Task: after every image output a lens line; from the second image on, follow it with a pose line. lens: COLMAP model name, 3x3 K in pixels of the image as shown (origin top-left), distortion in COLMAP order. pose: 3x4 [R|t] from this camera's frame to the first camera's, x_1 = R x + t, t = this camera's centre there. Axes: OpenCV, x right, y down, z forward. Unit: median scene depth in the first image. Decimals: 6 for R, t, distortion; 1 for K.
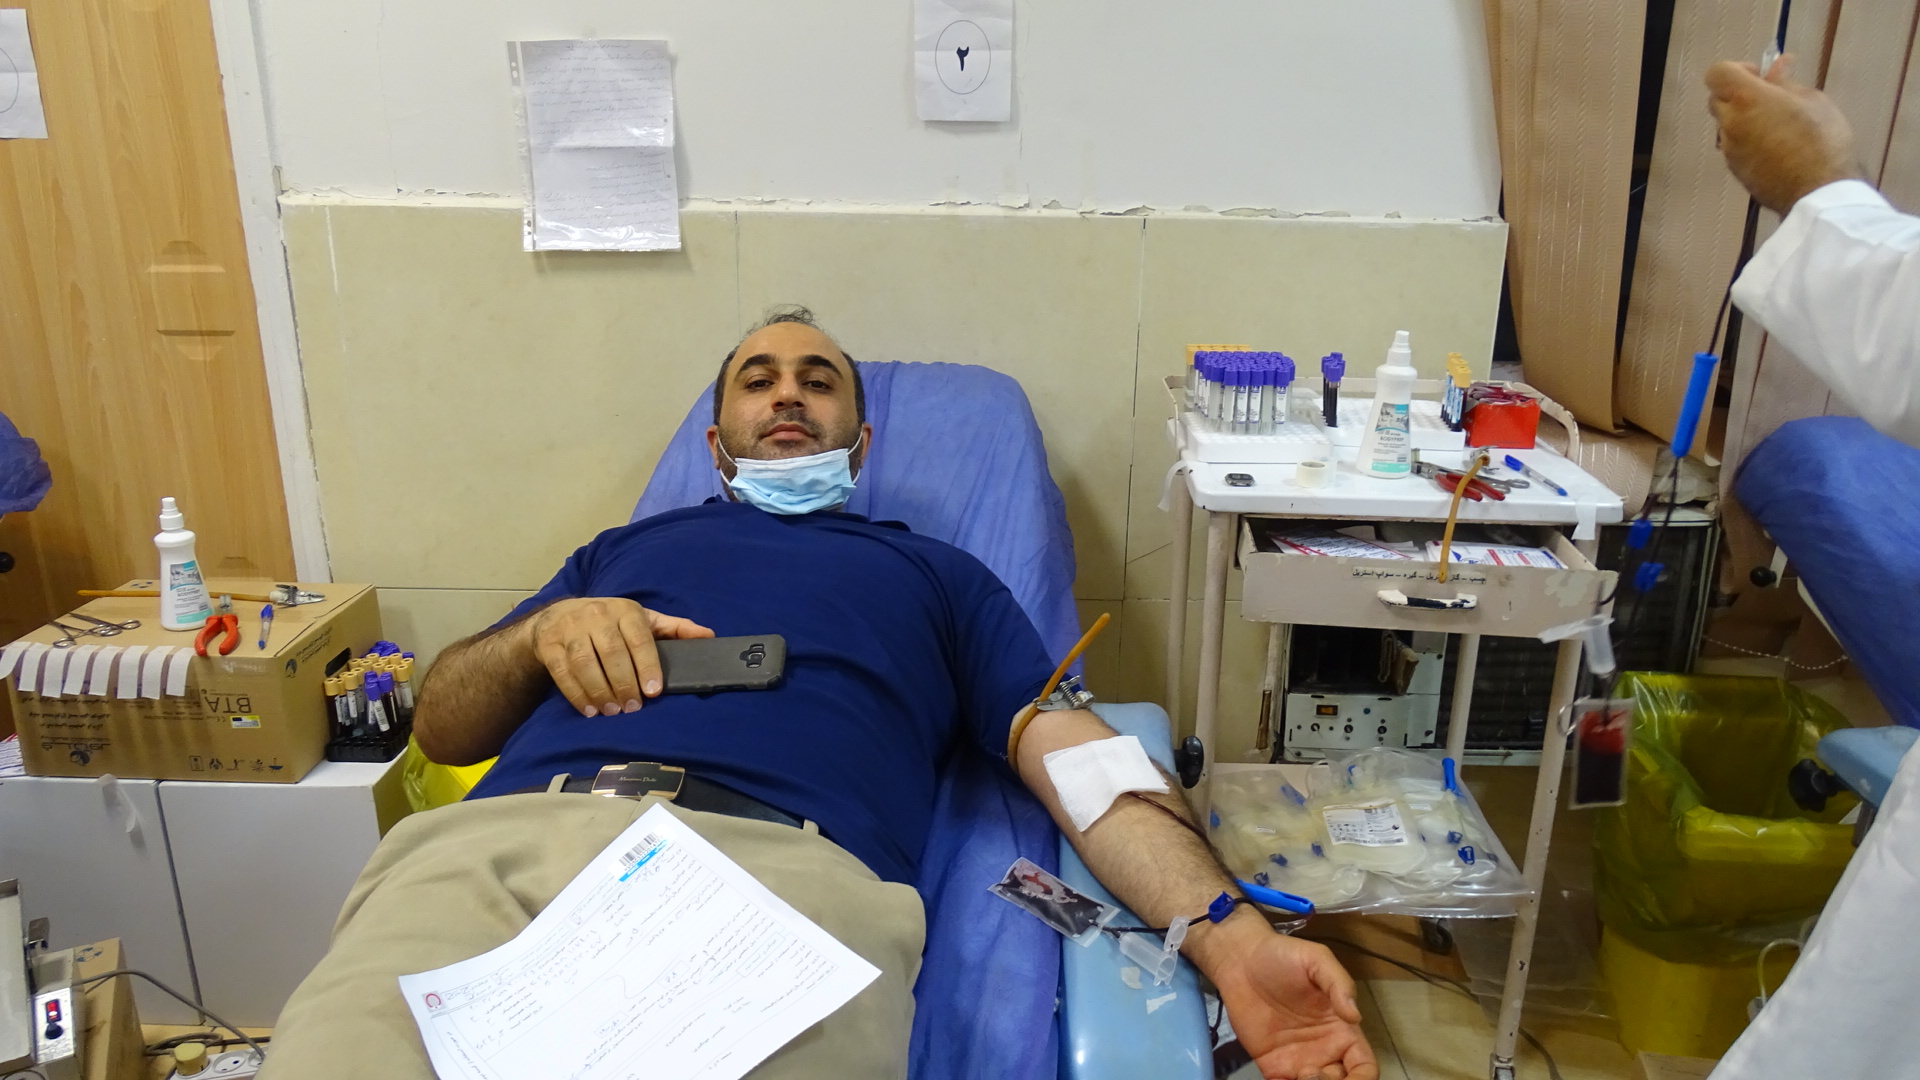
lens RADIAL K [[1371.1, 0, 949.6], [0, 1371.1, 537.1], [0, 0, 1]] dist [-0.010274, 0.004331]
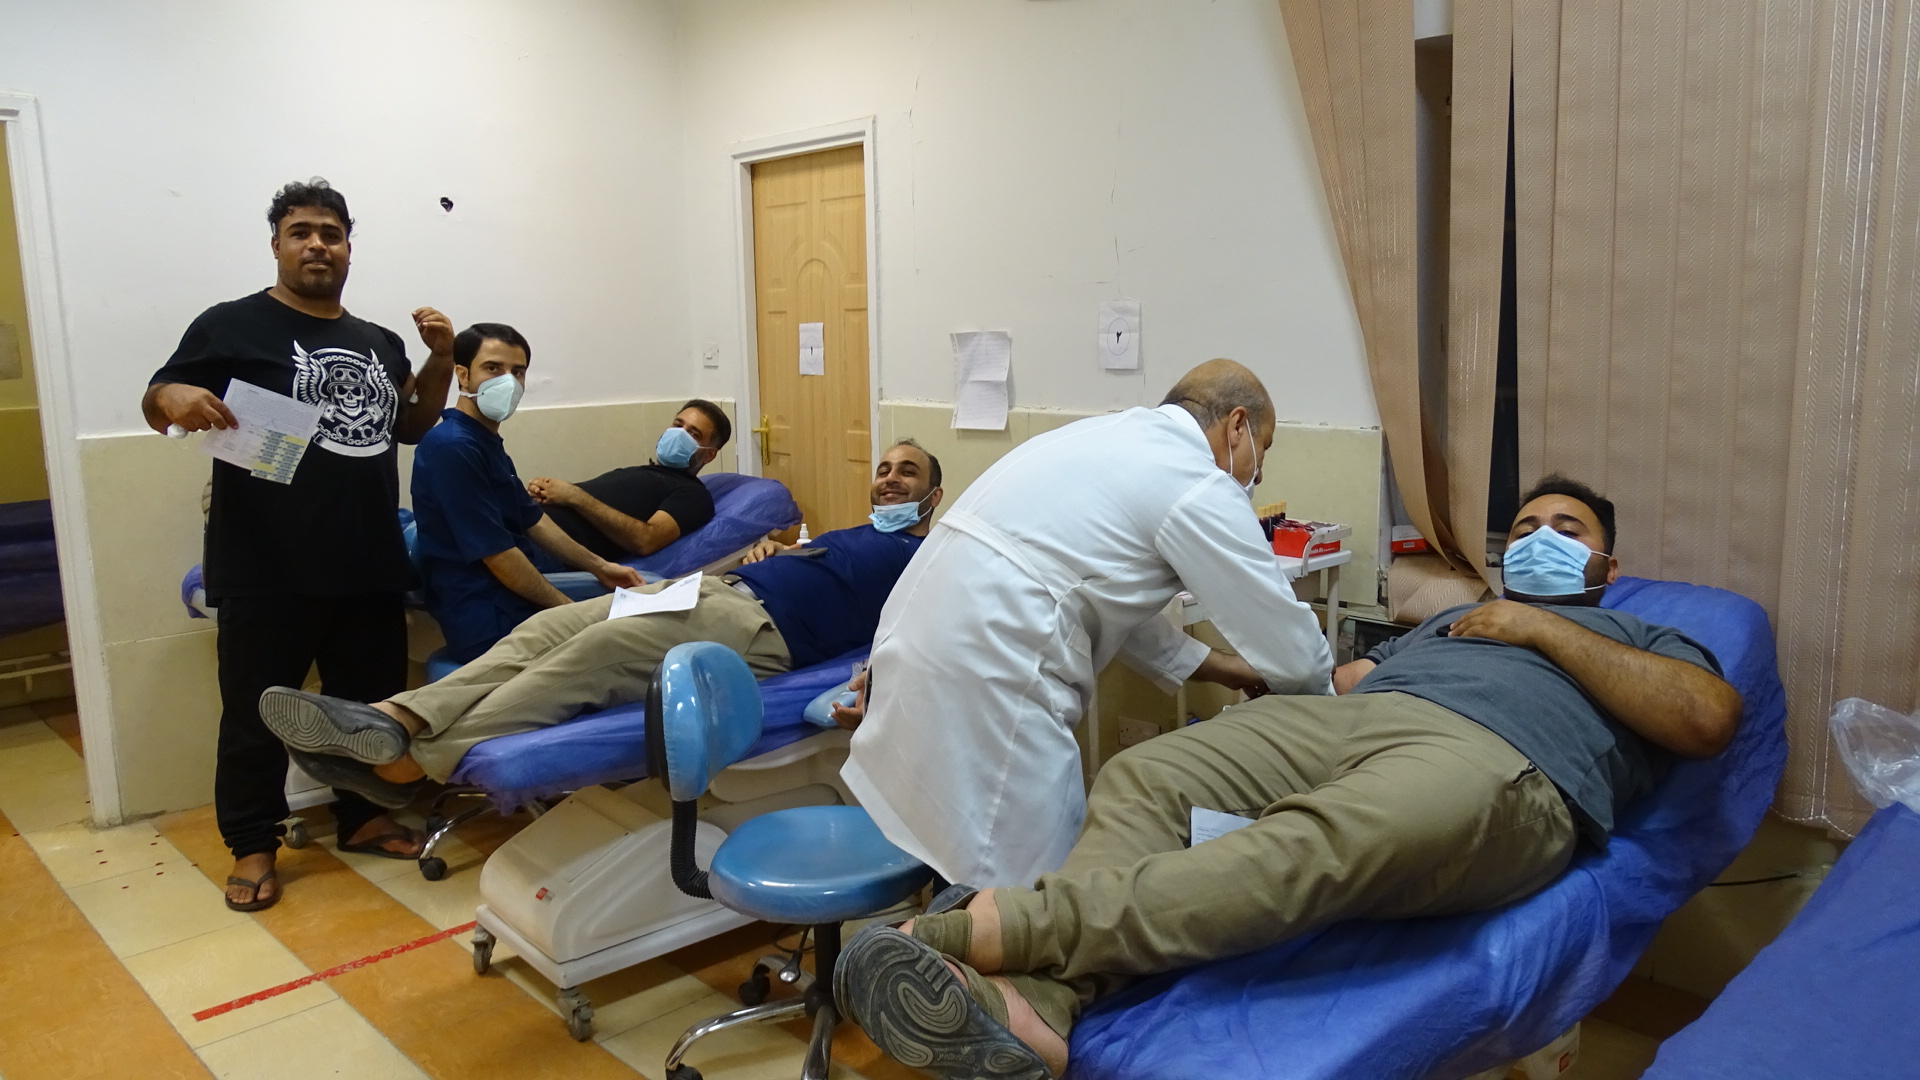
lens RADIAL K [[1371.1, 0, 949.6], [0, 1371.1, 537.1], [0, 0, 1]] dist [-0.010274, 0.004331]
pose [[0.692638, 0.087681, -0.715936, 1.229405], [-0.203960, 0.975883, -0.077805, 0.120133], [0.691847, 0.199913, 0.693817, -0.435009]]
